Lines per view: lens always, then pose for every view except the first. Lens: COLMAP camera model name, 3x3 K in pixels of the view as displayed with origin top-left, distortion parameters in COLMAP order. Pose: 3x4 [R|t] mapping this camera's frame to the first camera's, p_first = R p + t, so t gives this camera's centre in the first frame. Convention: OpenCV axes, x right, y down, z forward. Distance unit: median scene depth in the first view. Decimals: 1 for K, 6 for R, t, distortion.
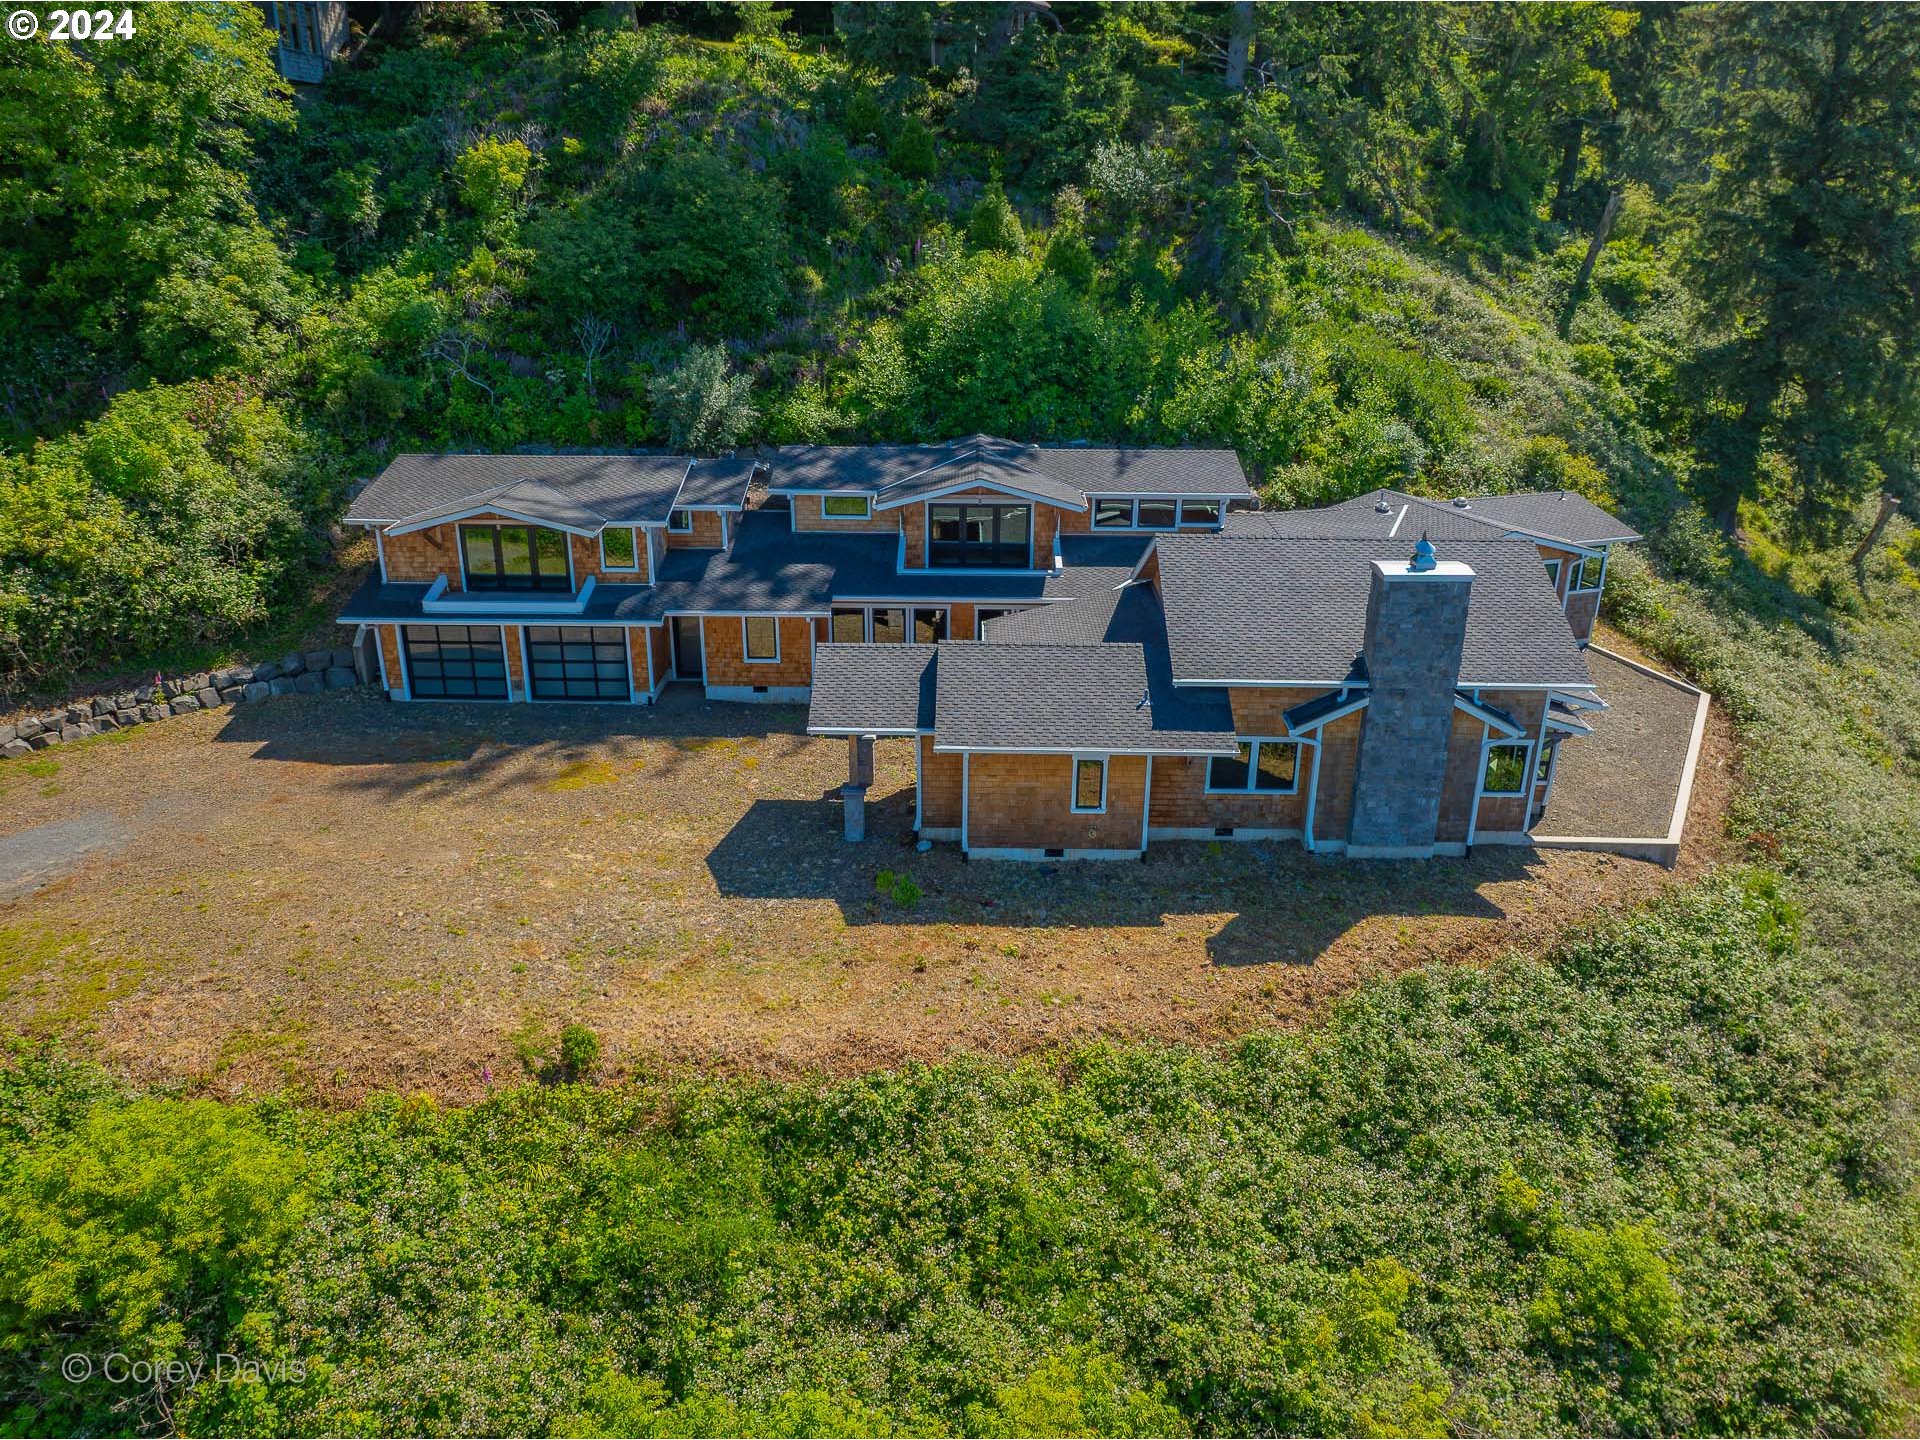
lens RADIAL K [[1355.0, 0, 954.4], [0, 1355.0, 714.7], [0, 0, 1]] dist [-0.036862, -0.002108]
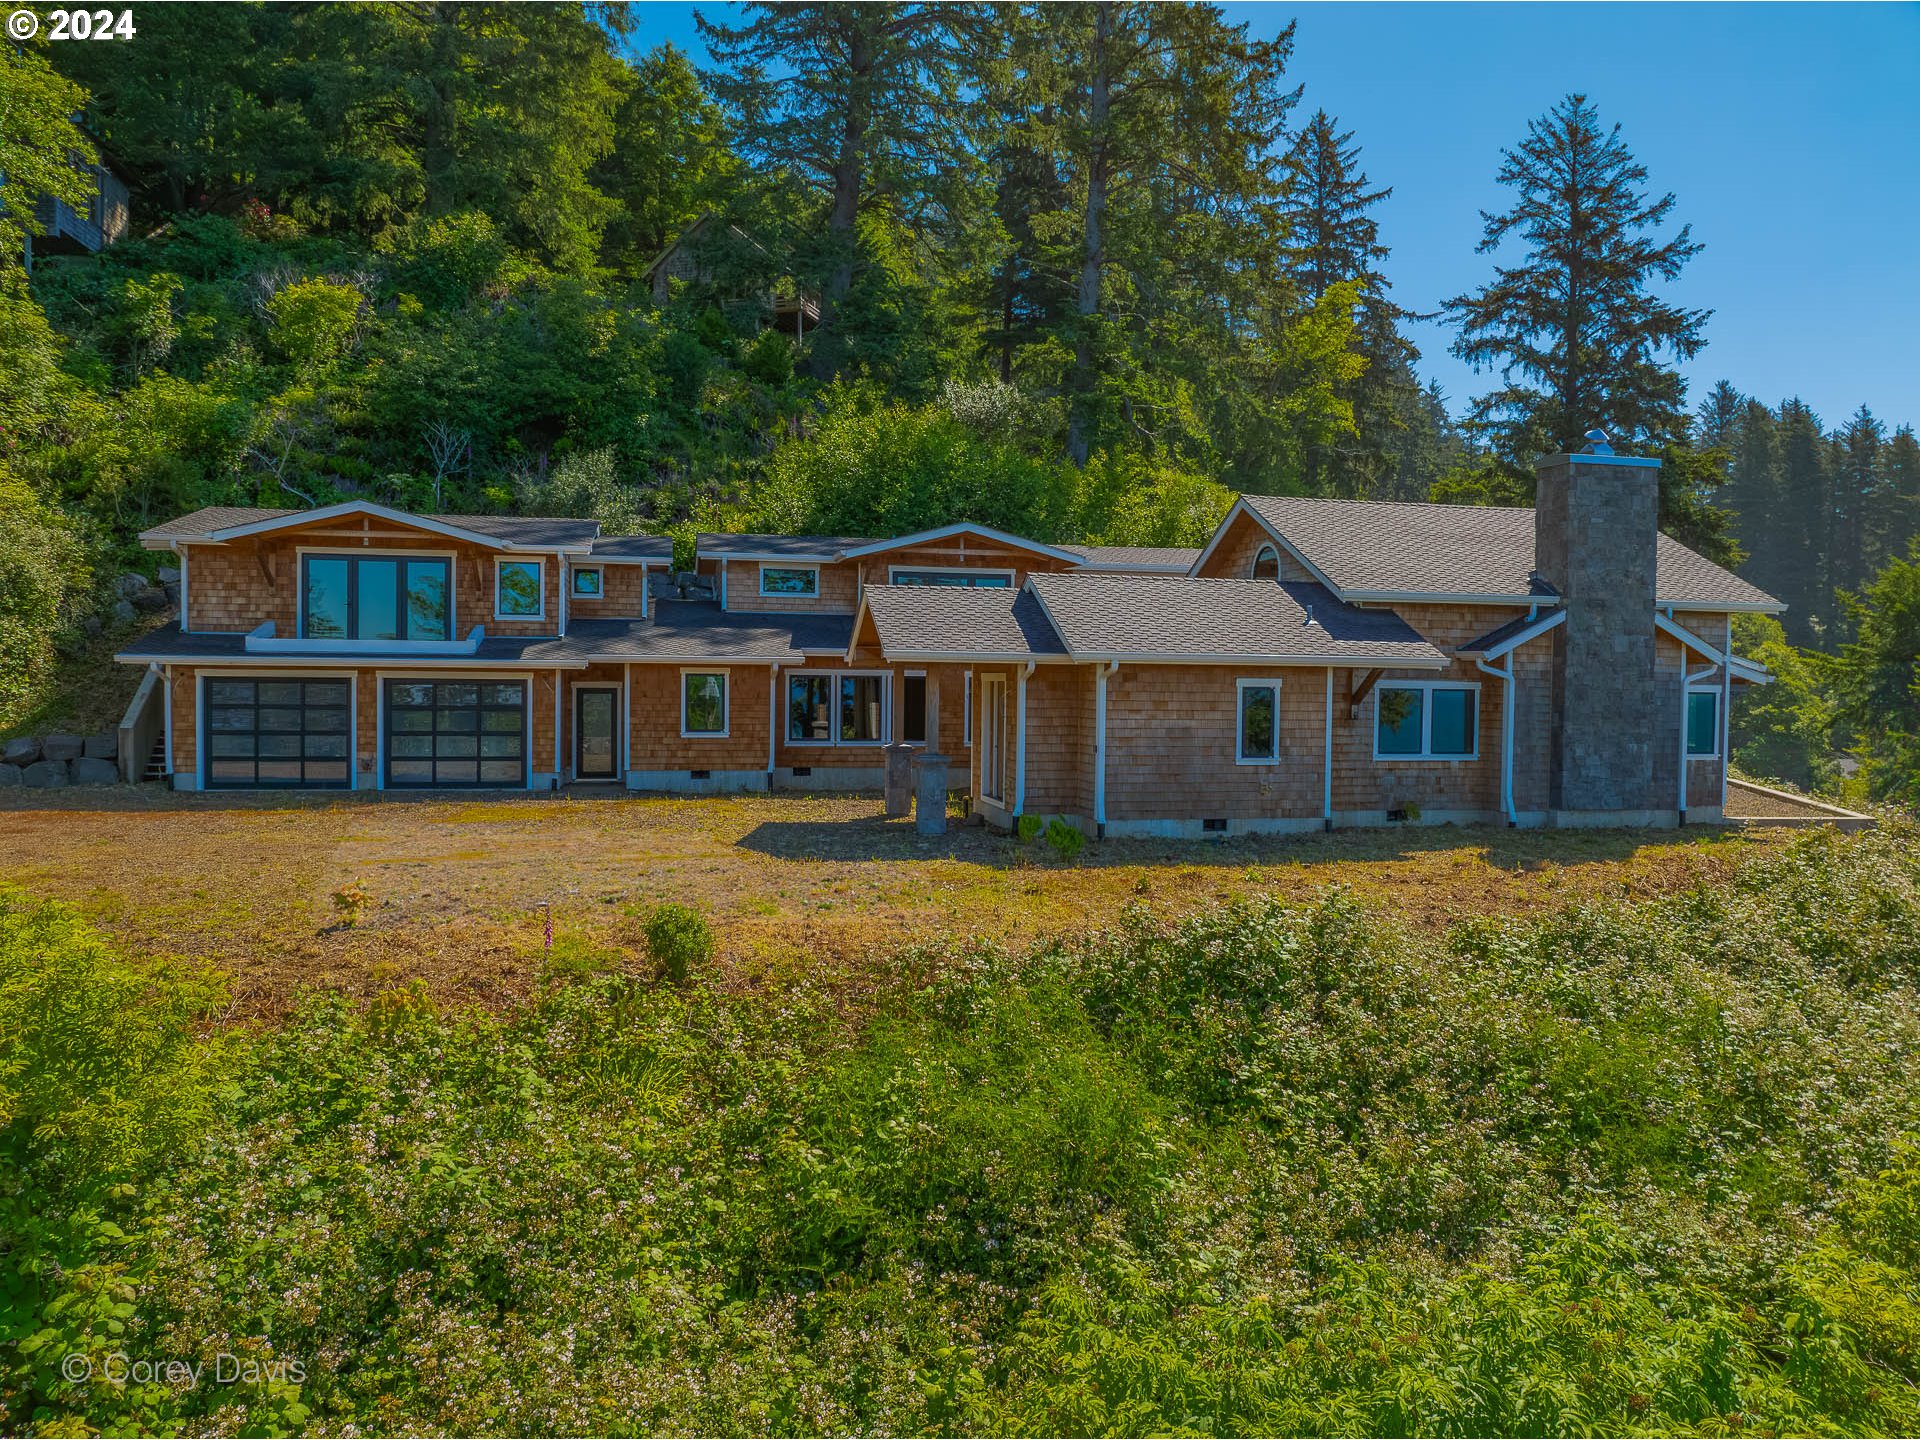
lens RADIAL K [[1355.0, 0, 954.4], [0, 1355.0, 714.7], [0, 0, 1]] dist [-0.036862, -0.002108]
pose [[0.975292, -0.003223, 0.220895, -0.224695], [0.075536, 0.944494, -0.319726, 0.267867], [-0.207603, 0.328512, 0.921402, 0.330040]]
